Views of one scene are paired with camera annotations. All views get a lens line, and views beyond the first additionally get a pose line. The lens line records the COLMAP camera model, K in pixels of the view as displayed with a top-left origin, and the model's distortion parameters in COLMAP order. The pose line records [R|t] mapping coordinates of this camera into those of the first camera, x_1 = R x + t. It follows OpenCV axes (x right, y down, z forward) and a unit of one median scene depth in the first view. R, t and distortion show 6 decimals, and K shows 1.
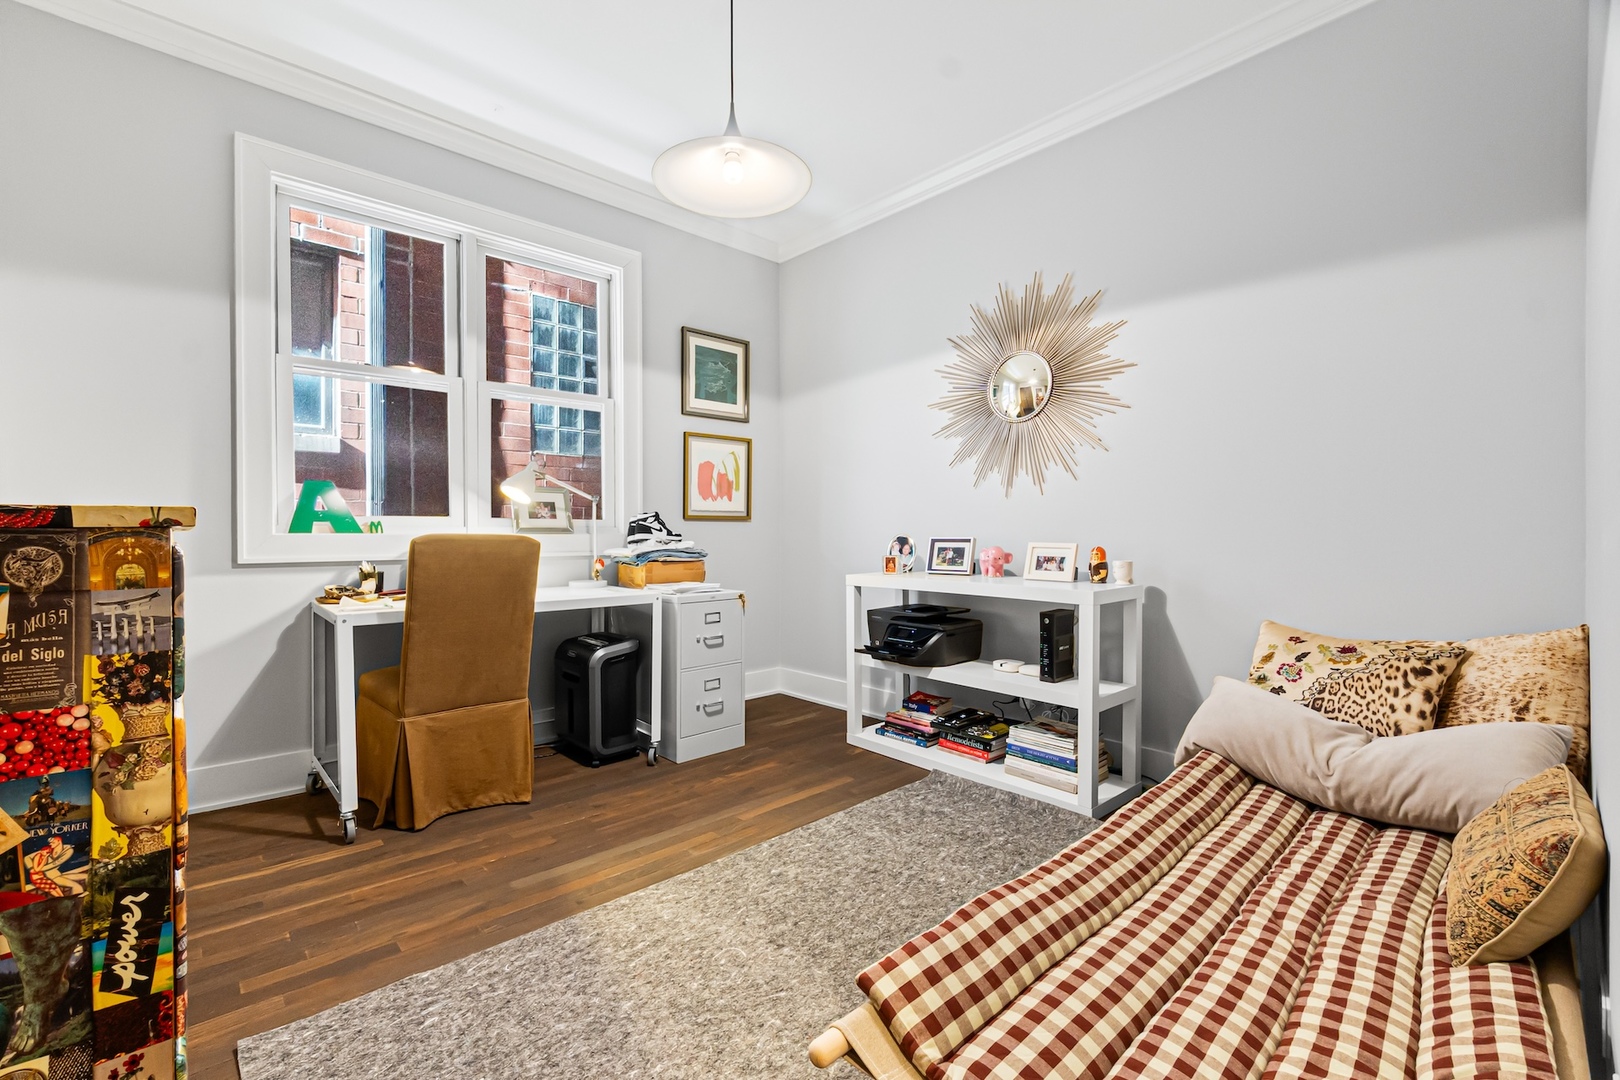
lens RADIAL K [[704.9, 0, 805.6], [0, 704.9, 538.7], [0, 0, 1]] dist [-0.005940, 0.002600]
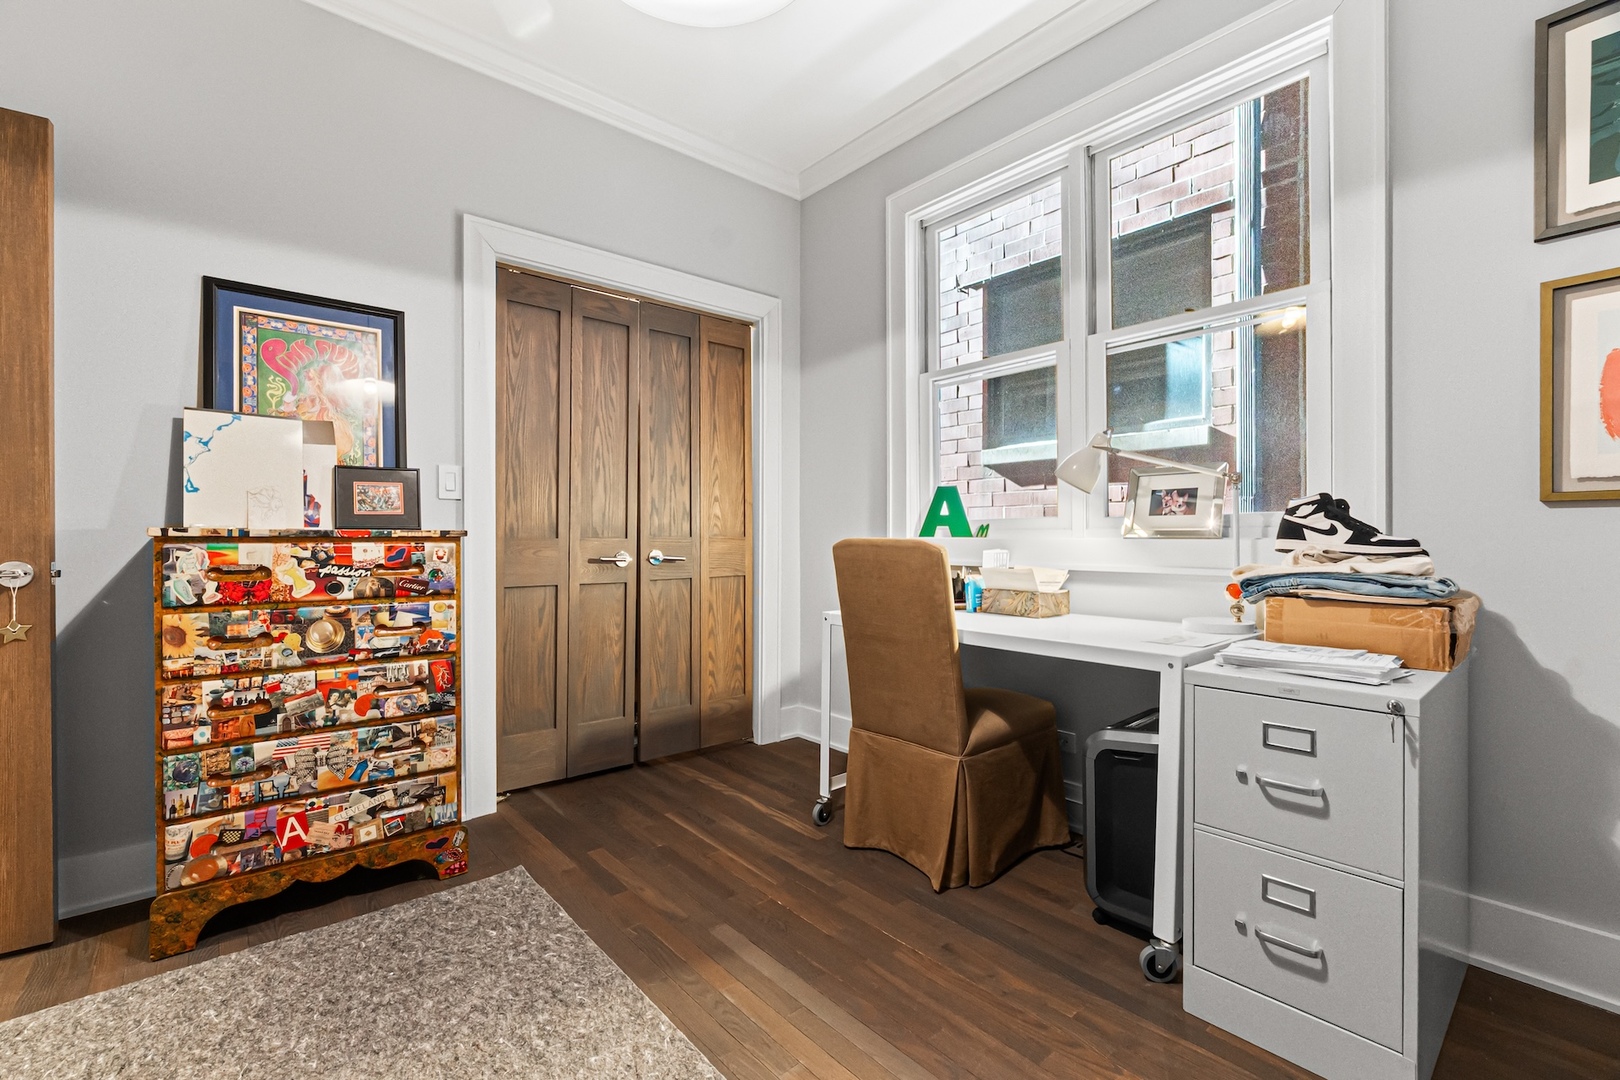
lens RADIAL K [[704.9, 0, 806.1], [0, 704.9, 539.4], [0, 0, 1]] dist [-0.005940, 0.002600]
pose [[-0.062298, 0.004891, -0.998046, 0.304487], [-0.002284, 0.999985, 0.005043, -0.008814], [0.998055, 0.002594, -0.062286, 0.734494]]
